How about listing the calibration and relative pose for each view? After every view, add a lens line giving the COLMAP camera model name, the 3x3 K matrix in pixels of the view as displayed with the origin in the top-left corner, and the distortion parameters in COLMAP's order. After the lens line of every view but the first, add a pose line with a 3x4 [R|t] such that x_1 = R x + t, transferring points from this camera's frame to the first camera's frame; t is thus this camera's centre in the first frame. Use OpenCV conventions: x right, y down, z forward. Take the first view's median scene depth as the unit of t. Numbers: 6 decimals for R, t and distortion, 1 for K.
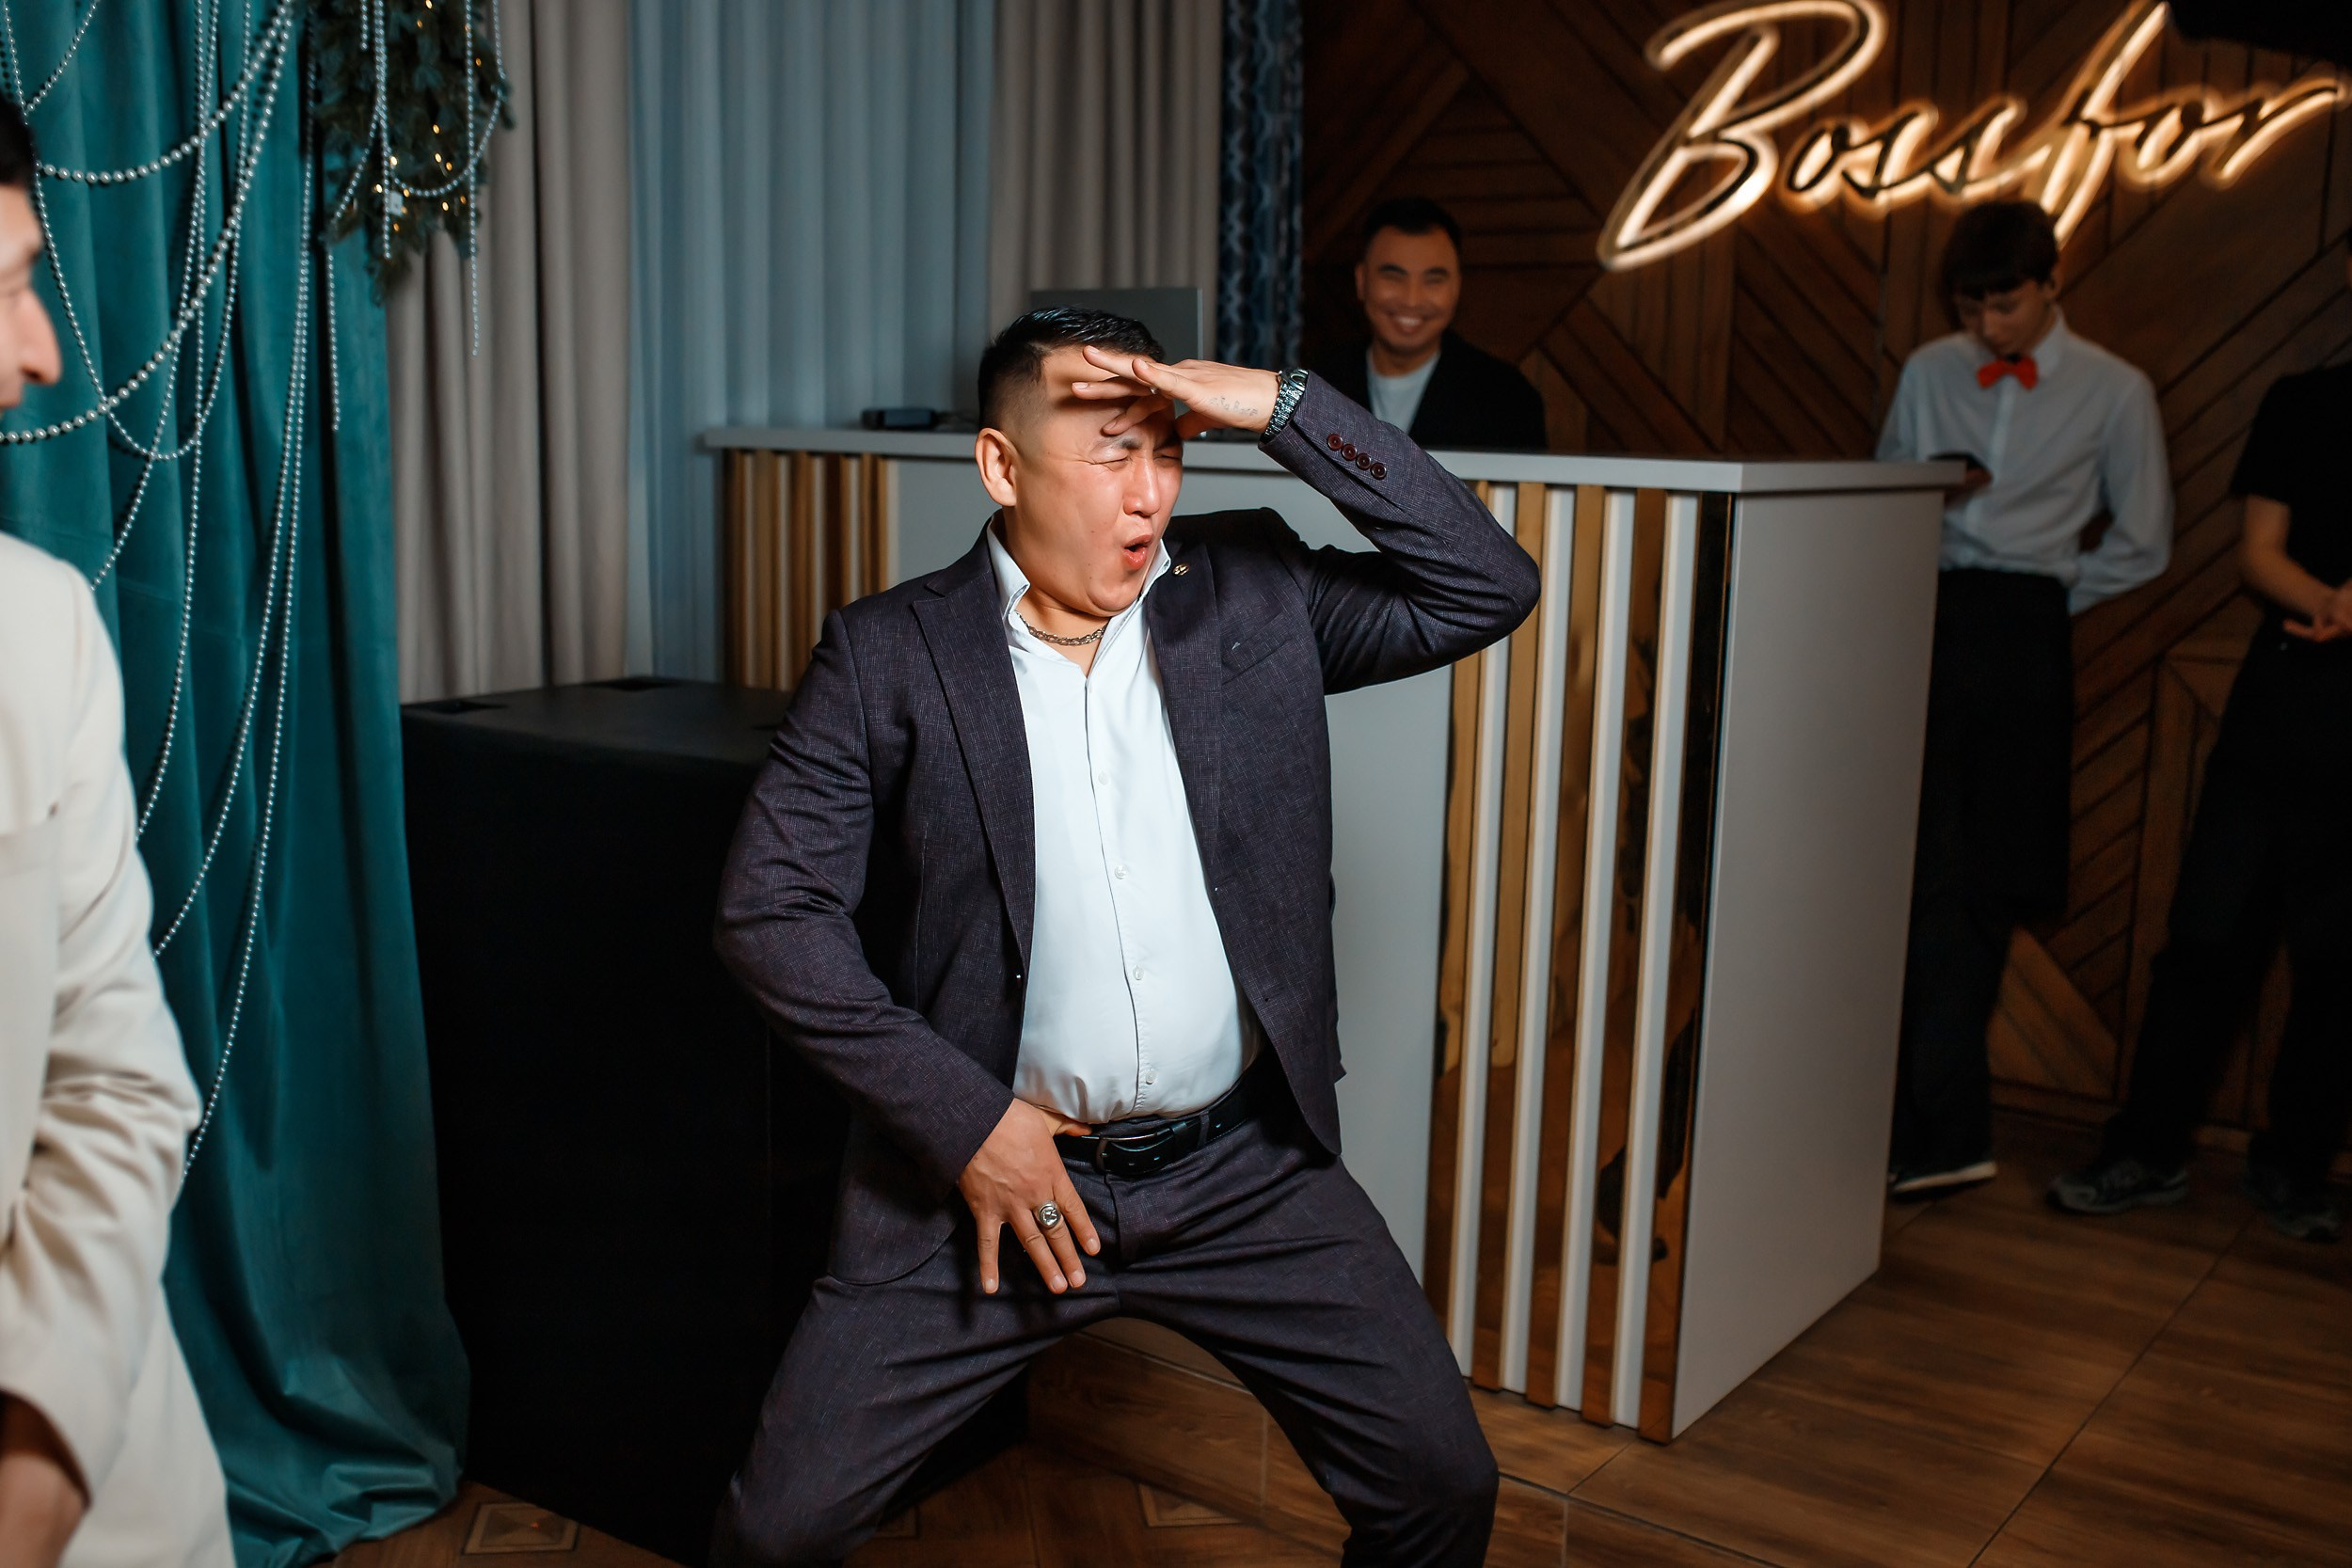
lens RADIAL K [[2266.3, 0, 1187.2], [0, 2266.3, 792.6], [0, 0, 1]] dist [-0.058379, 0.103276]
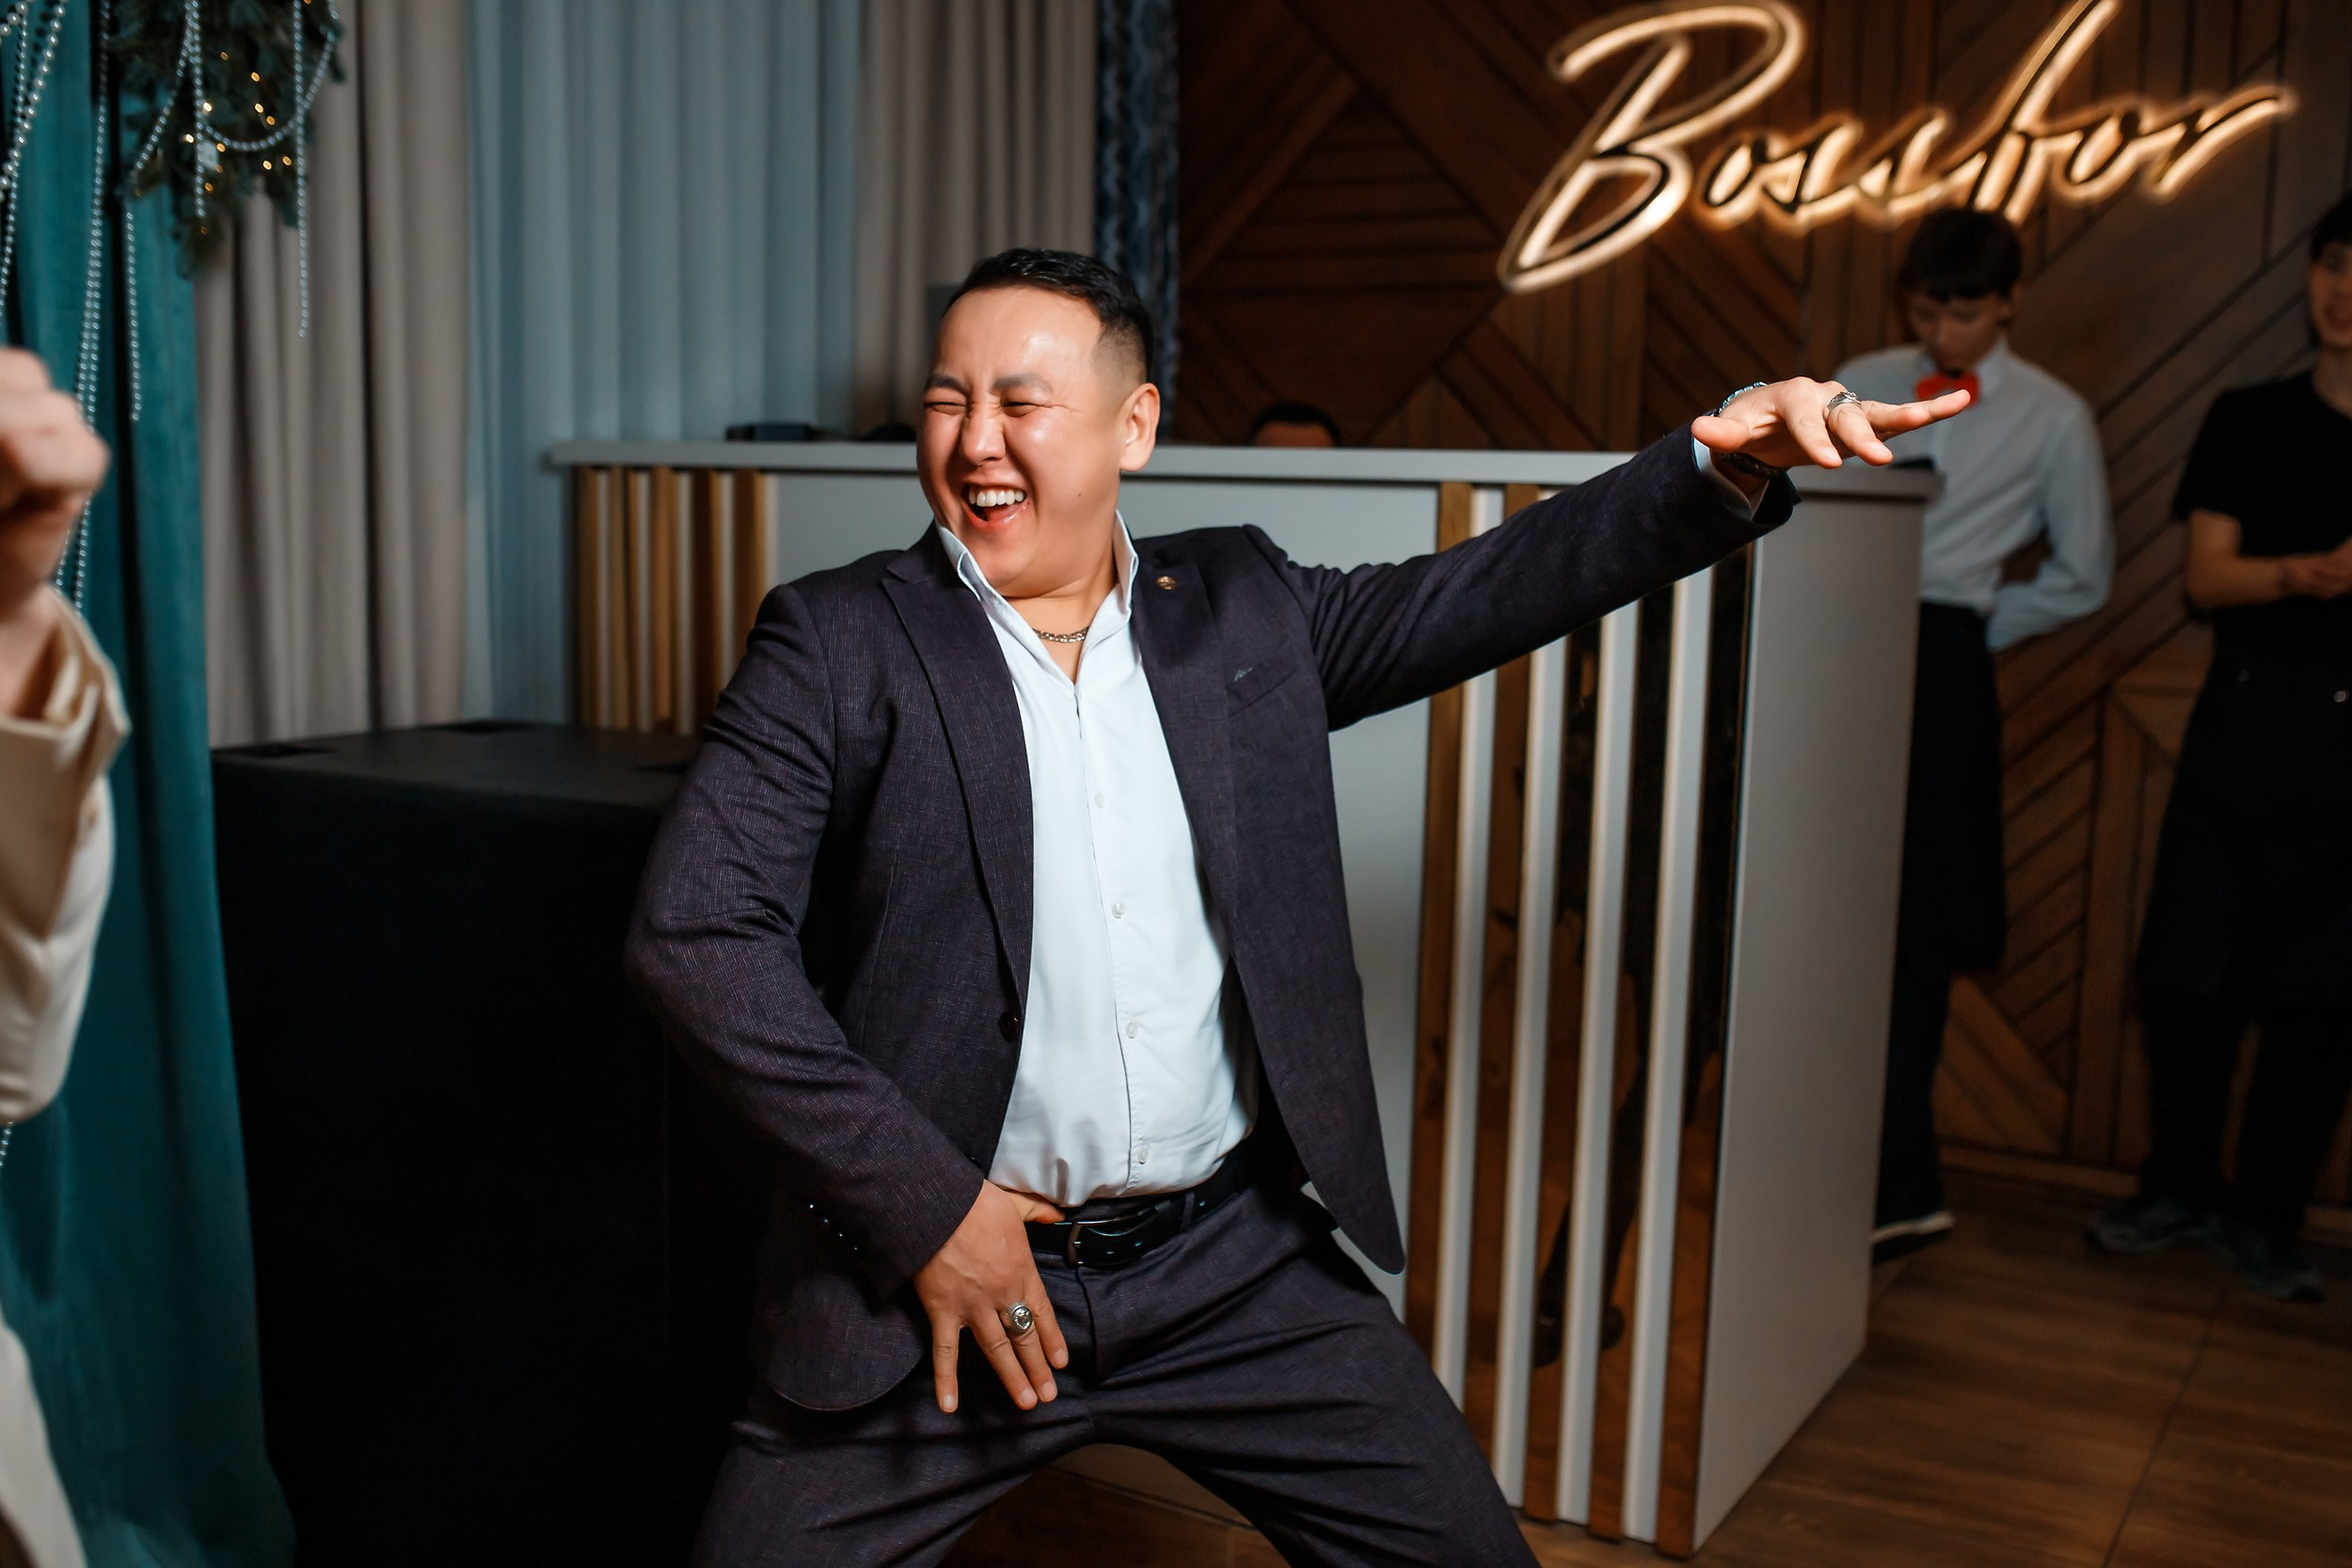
lens RADIAL K [[2266.3, 0, 1187.2], [0, 2266.3, 792.6], [0, 0, 1]] dist [-0.058379, 0.103276]
pose [[0.995172, -0.011388, 0.097480, -0.057667], [0.014743, 0.999321, -0.033763, 0.011509], [-0.097029, 0.035037, 0.994665, 0.105057]]
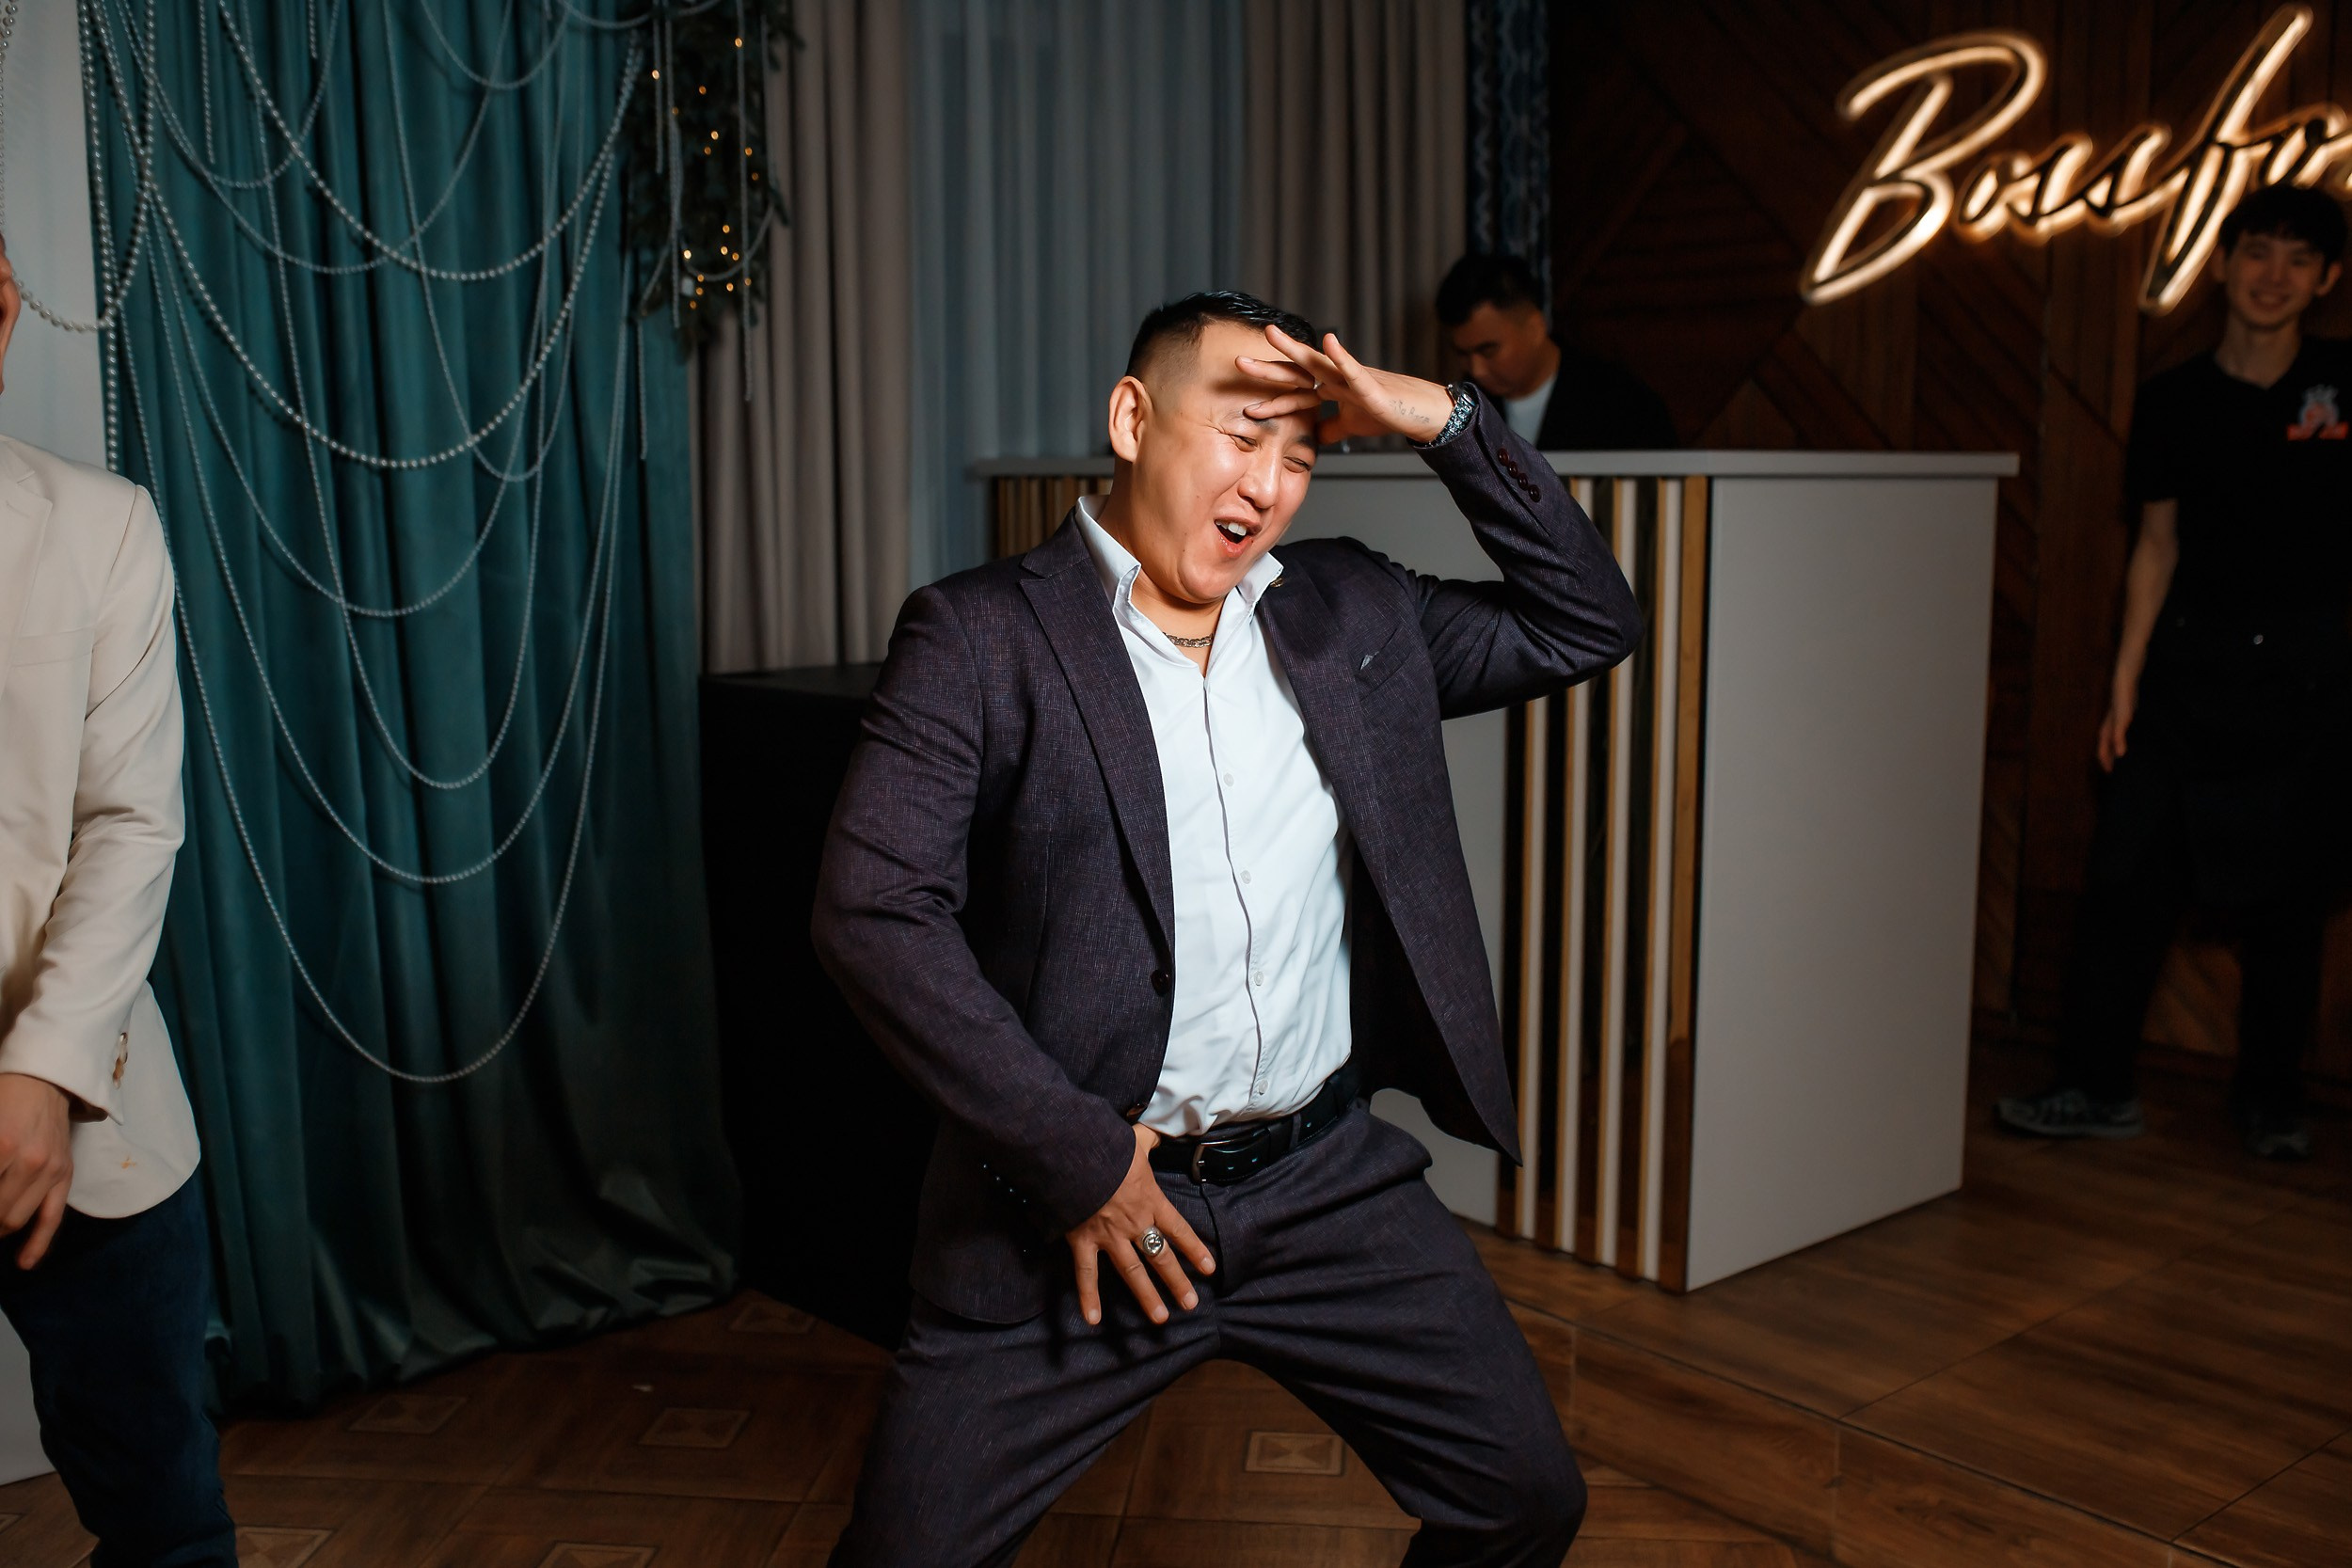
lens RADIAL K [[2266.3, 0, 1187.2], [0, 2266.3, 792.6], [0, 0, 1]] dist [-0.058379, 0.103276]
pose [[0.972866, 0.006478, -0.231278, 0.197483], [-0.013584, 0.999483, -0.029147, 0.056942], [0.230969, 0.031497, 0.972451, -0.171581]]
